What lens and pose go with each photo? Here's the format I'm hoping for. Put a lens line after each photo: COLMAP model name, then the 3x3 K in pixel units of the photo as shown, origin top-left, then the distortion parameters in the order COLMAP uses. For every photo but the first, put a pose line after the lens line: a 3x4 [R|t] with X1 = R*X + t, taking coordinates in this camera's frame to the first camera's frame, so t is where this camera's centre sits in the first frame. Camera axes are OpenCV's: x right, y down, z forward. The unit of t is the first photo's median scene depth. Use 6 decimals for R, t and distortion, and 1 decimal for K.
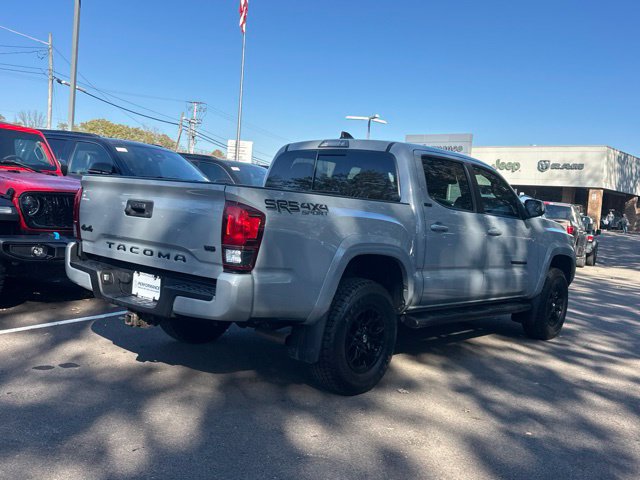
lens RADIAL K [[621.3, 0, 329.0], [0, 621.3, 235.0], [0, 0, 1]] dist [0.067640, 0.000000]
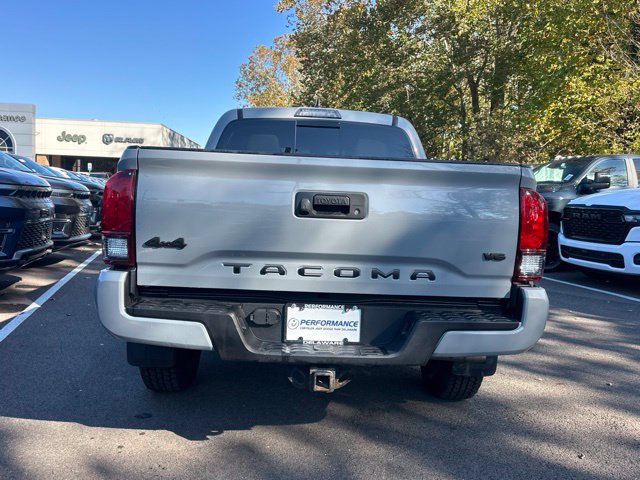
lens RADIAL K [[534.8, 0, 320.8], [0, 534.8, 238.9], [0, 0, 1]] dist [0.086773, -0.127006]
pose [[0.741136, -0.096421, 0.664394, -0.636253], [0.048306, 0.994726, 0.090476, -0.054685], [-0.669614, -0.034961, 0.741886, 0.579749]]
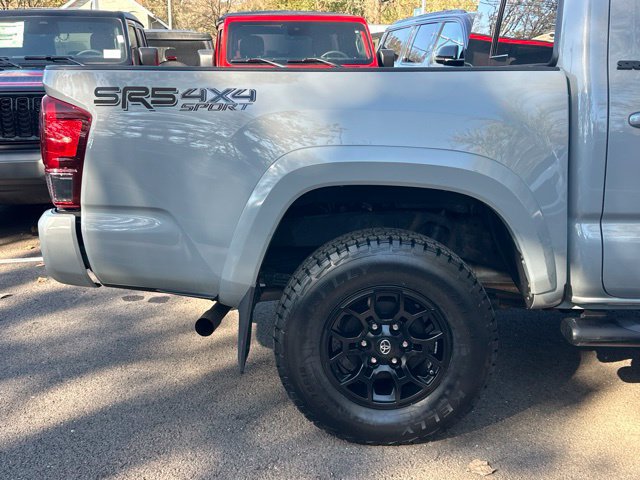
lens RADIAL K [[680.6, 0, 321.2], [0, 680.6, 244.3], [0, 0, 1]] dist [0.089703, 0.000000]
pose [[0.636747, 0.104446, -0.763966, 0.467497], [0.018753, 0.988393, 0.150759, -0.005148], [0.770845, -0.110322, 0.627398, 0.638525]]
